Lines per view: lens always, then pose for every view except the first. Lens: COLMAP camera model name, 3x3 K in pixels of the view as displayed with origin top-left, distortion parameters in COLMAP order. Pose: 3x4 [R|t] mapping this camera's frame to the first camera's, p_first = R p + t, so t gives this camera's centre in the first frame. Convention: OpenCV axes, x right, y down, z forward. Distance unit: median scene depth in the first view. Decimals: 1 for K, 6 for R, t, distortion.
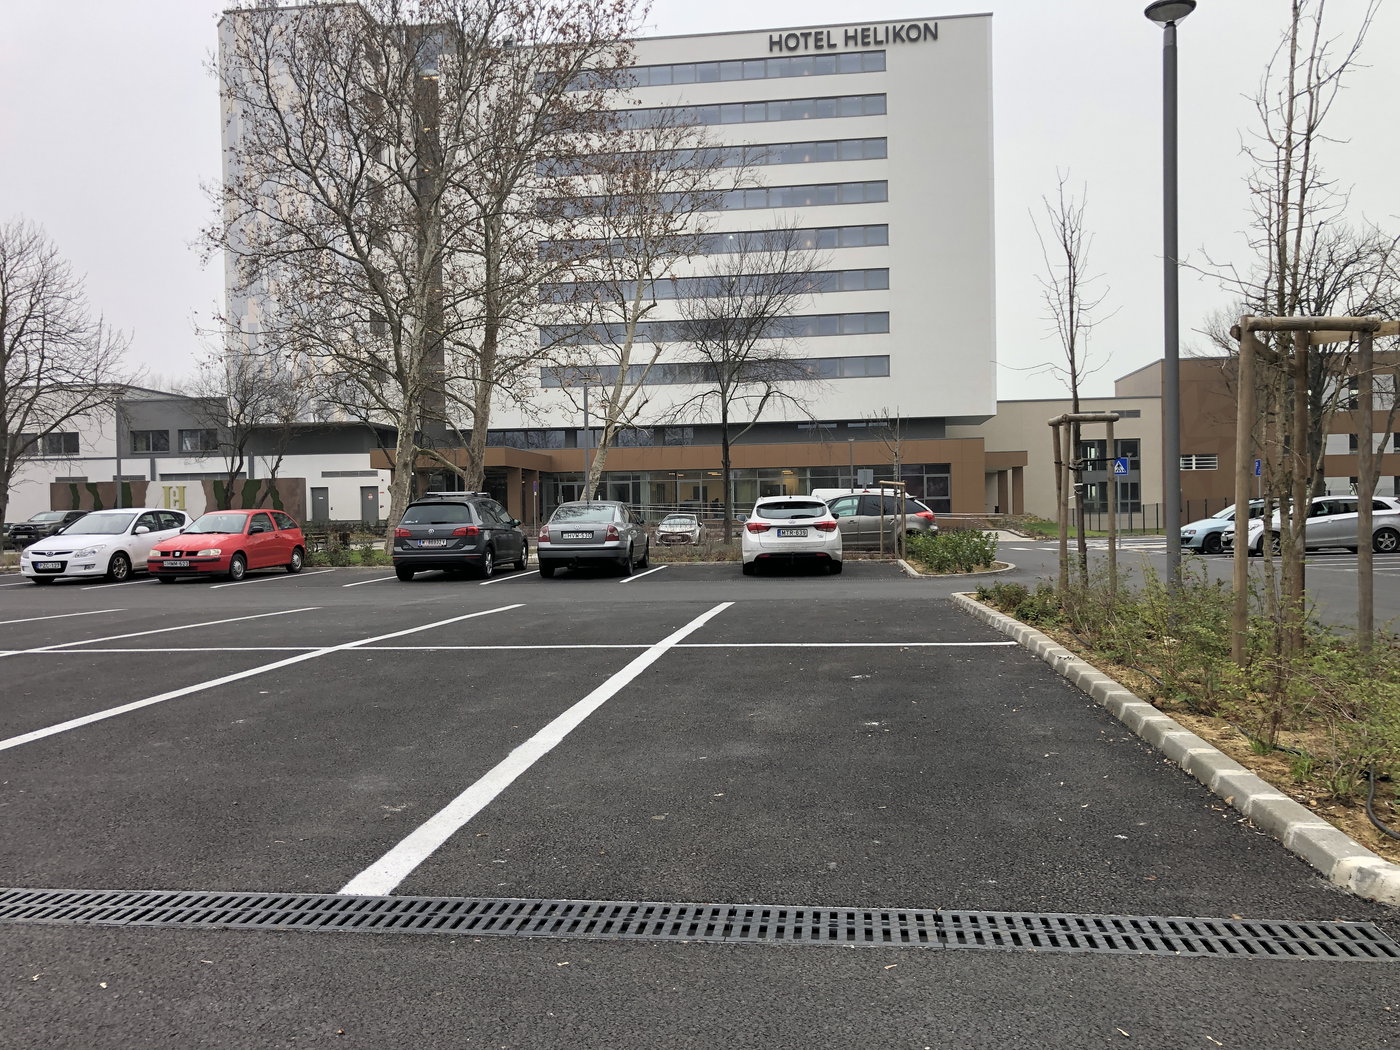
lens RADIAL K [[1165.0, 0, 697.1], [0, 1165.0, 545.7], [0, 0, 1]] dist [0.004603, 0.001717]
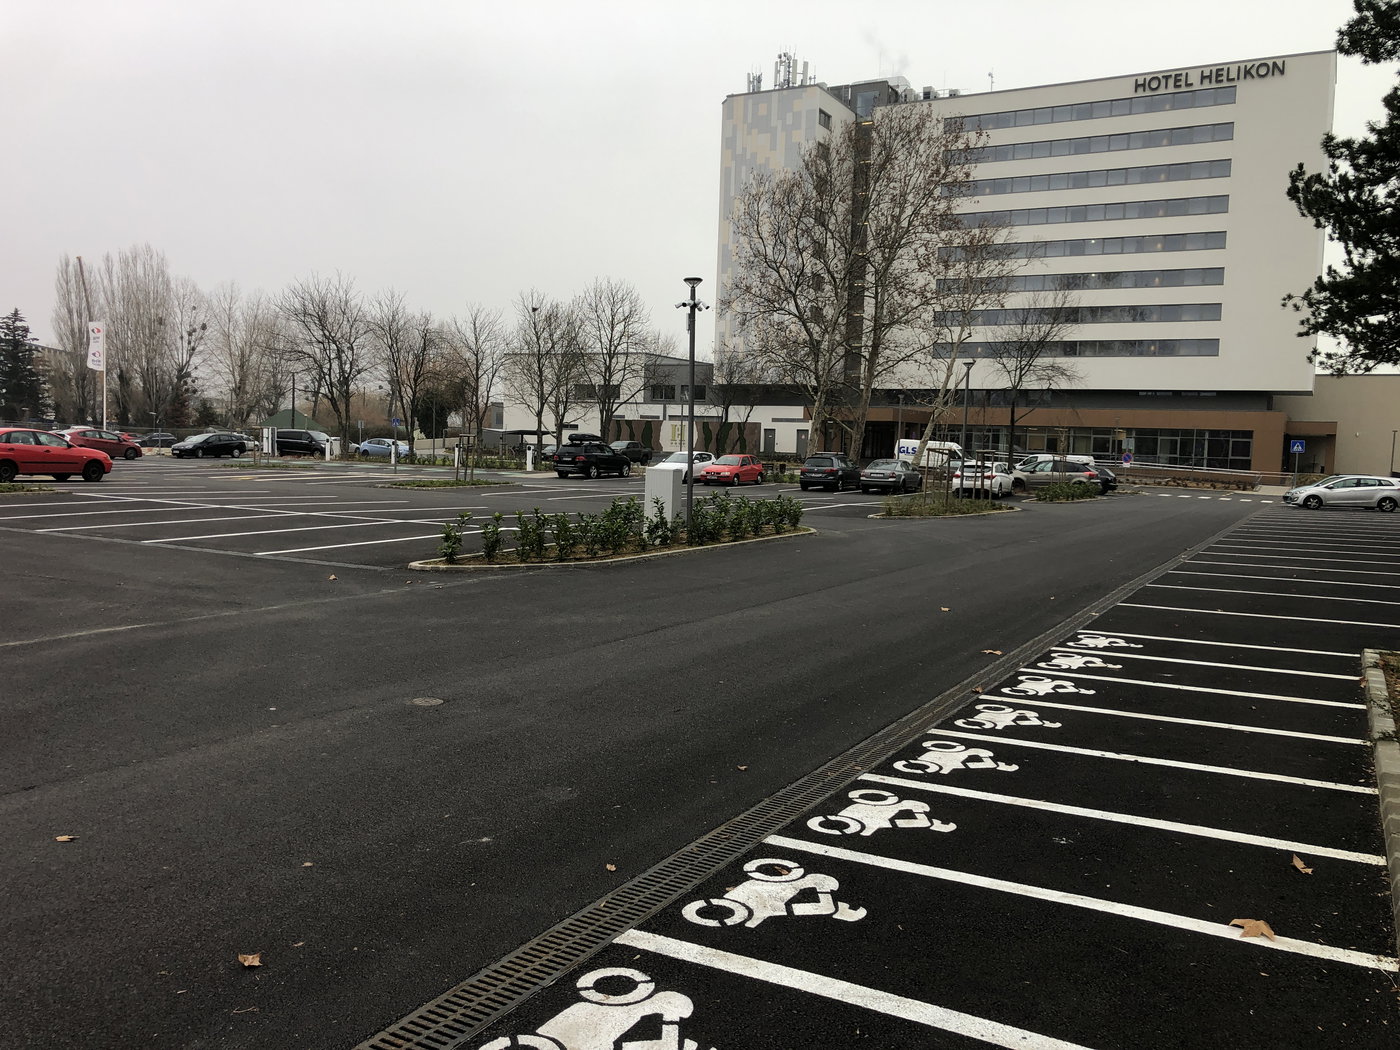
lens RADIAL K [[1165.0, 0, 697.1], [0, 1165.0, 545.7], [0, 0, 1]] dist [0.004603, 0.001717]
pose [[0.930474, 0.078287, -0.357895, 0.117144], [-0.056140, 0.995832, 0.071876, -0.004503], [0.362030, -0.046786, 0.930991, -0.373645]]
